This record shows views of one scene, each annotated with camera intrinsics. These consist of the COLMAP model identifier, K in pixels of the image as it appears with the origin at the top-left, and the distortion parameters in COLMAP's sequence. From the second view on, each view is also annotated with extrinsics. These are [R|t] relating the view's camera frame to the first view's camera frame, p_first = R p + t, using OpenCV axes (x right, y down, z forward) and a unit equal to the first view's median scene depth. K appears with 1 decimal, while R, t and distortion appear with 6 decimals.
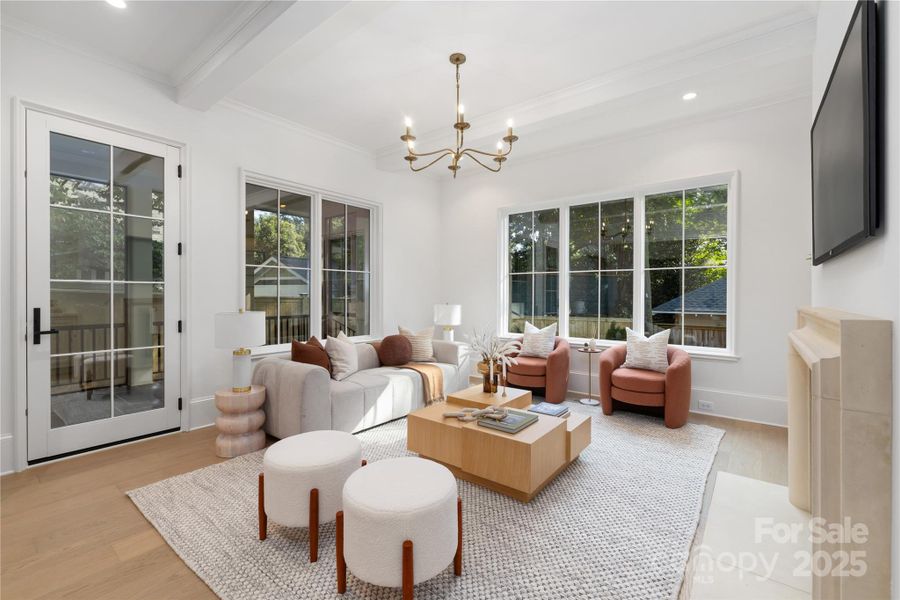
lens RADIAL K [[391.6, 0, 450.2], [0, 391.6, 296.9], [0, 0, 1]] dist [0.001847, 0.000374]
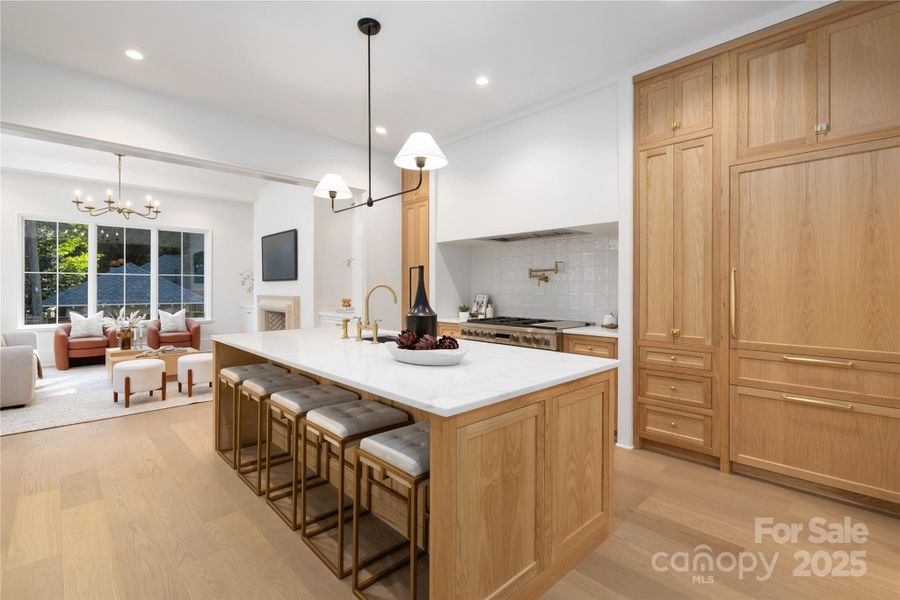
lens RADIAL K [[416.2, 0, 452.0], [0, 416.2, 291.9], [0, 0, 1]] dist [0.001122, 0.000401]
pose [[0.146660, -0.015315, 0.989068, -1.197373], [0.002755, 0.999883, 0.015074, -0.025082], [-0.989183, 0.000514, 0.146685, -0.544145]]
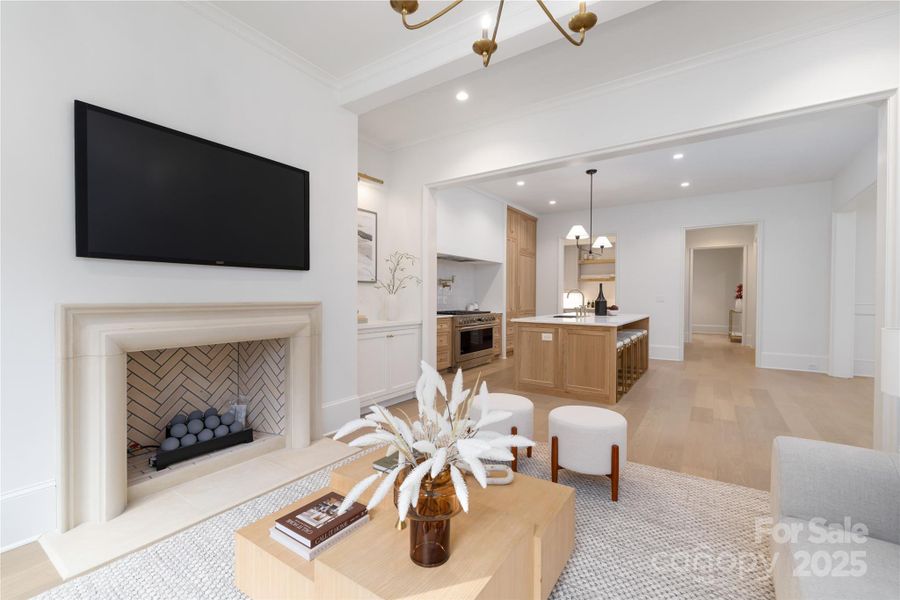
lens RADIAL K [[391.6, 0, 450.2], [0, 391.6, 296.9], [0, 0, 1]] dist [0.001847, 0.000374]
pose [[-0.998126, -0.007580, -0.060721, 0.087253], [-0.007891, 0.999957, 0.004889, -0.001089], [0.060682, 0.005359, -0.998143, 1.108834]]
